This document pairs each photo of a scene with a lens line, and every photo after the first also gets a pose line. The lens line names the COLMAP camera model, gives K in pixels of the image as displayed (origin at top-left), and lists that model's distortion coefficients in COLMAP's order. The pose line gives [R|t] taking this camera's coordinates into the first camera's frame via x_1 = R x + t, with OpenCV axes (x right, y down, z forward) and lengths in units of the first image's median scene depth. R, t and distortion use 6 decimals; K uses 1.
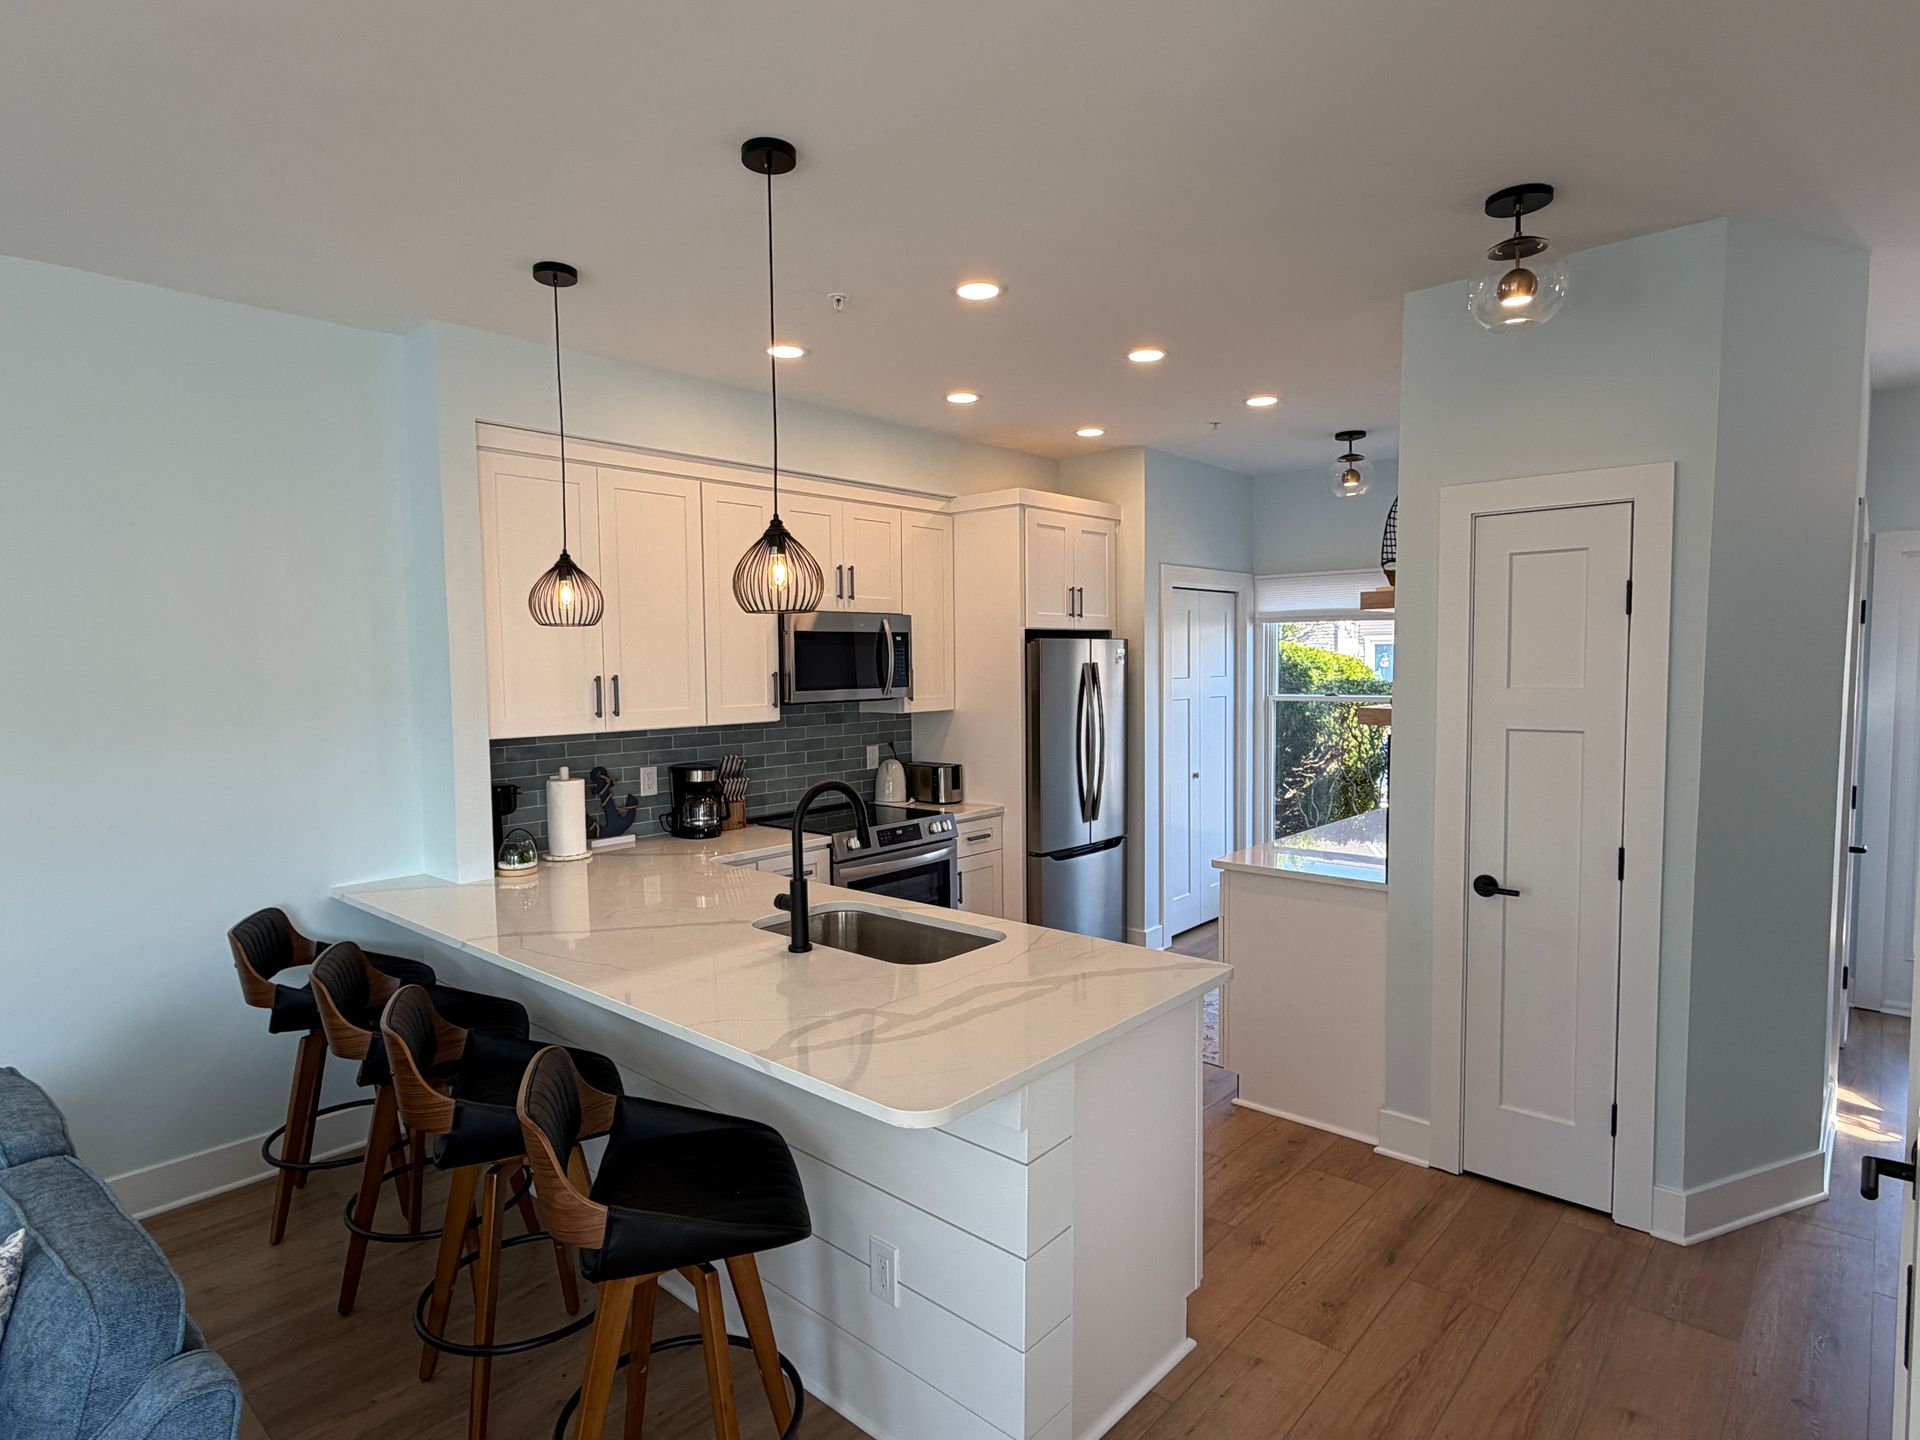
lens RADIAL K [[1039.9, 0, 952.6], [0, 1039.9, 724.2], [0, 0, 1]] dist [0.002902, 0.000625]
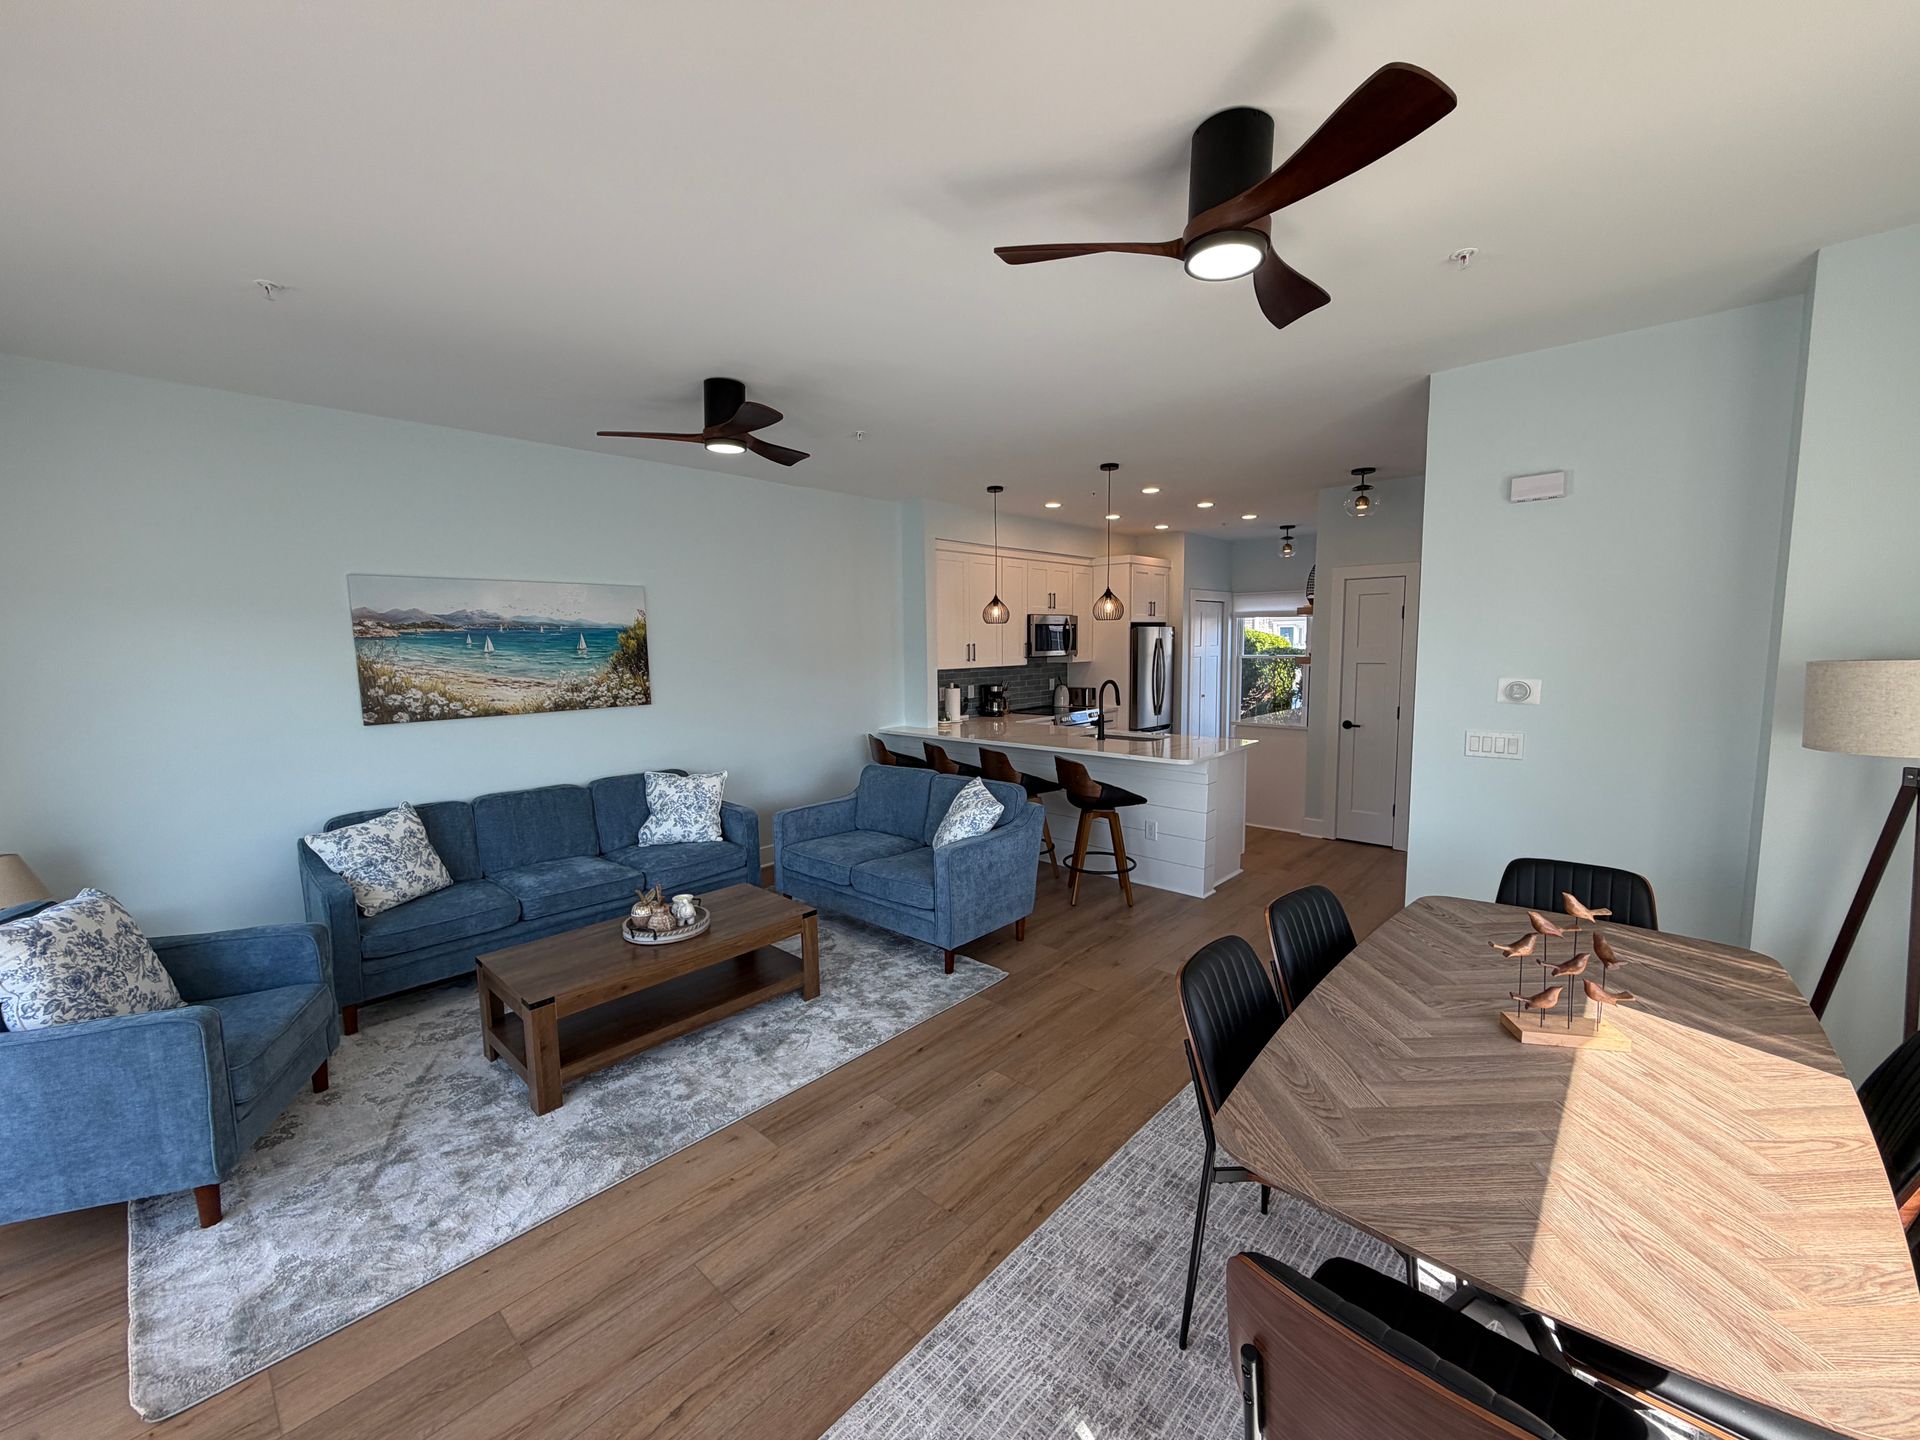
lens RADIAL K [[759.7, 0, 949.4], [0, 759.7, 718.0], [0, 0, 1]] dist [0.001195, 0.000157]
pose [[0.999826, -0.000305, -0.018674, -0.305534], [0.001085, 0.999126, 0.041794, 0.042516], [0.018645, -0.041807, 0.998952, -0.626669]]
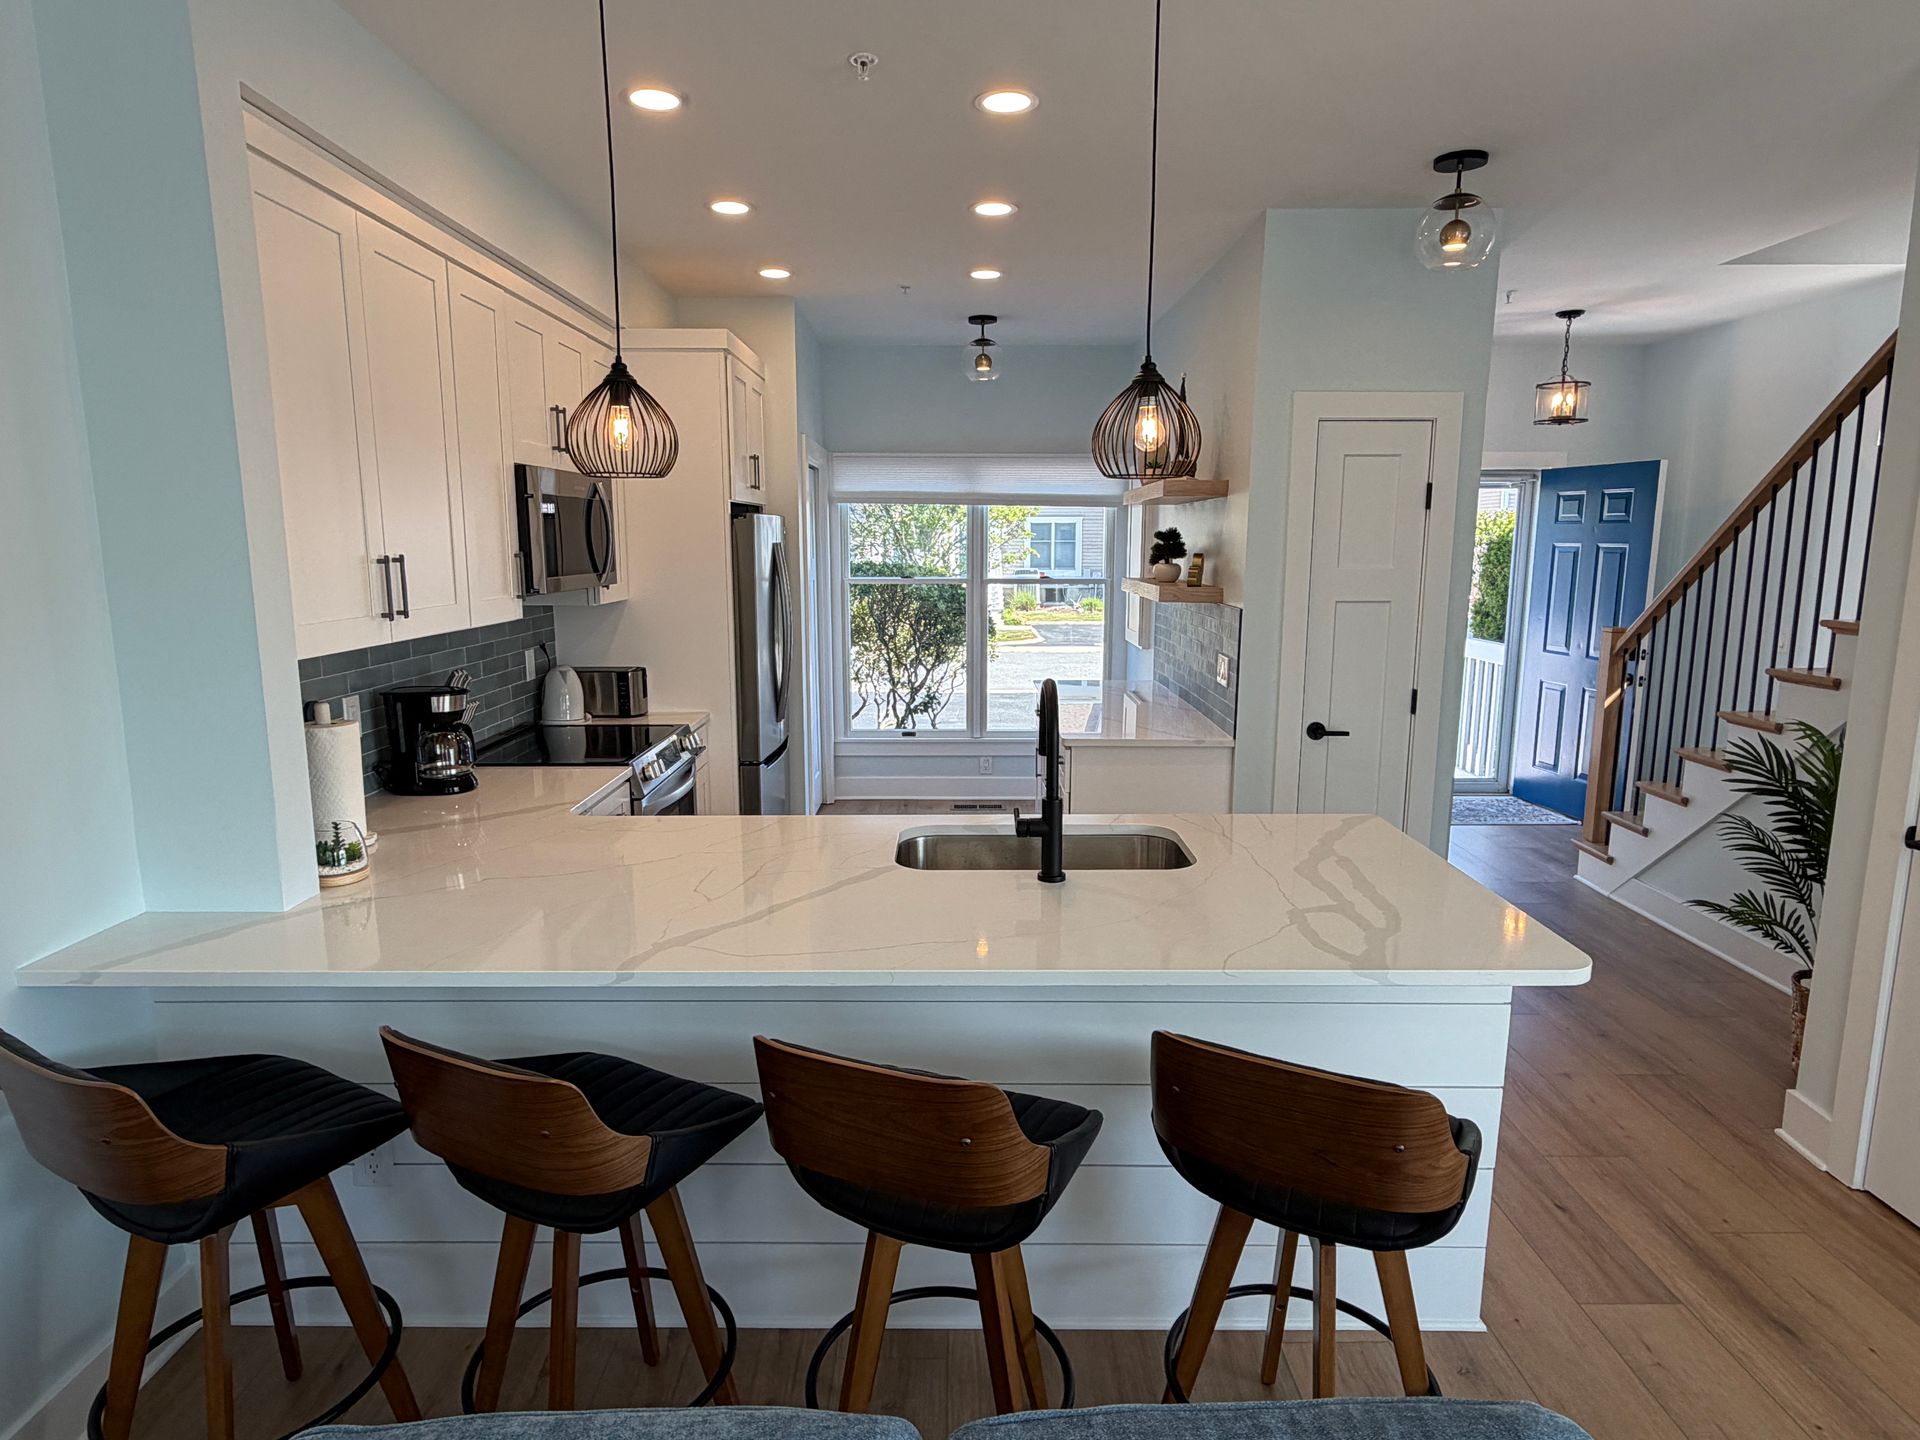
lens RADIAL K [[1103.1, 0, 952.8], [0, 1103.1, 722.8], [0, 0, 1]] dist [0.002154, -0.001310]
pose [[0.744383, -0.097718, 0.660565, -0.465123], [0.031071, 0.993232, 0.111917, -0.008522], [-0.667030, -0.062785, 0.742381, 0.228659]]
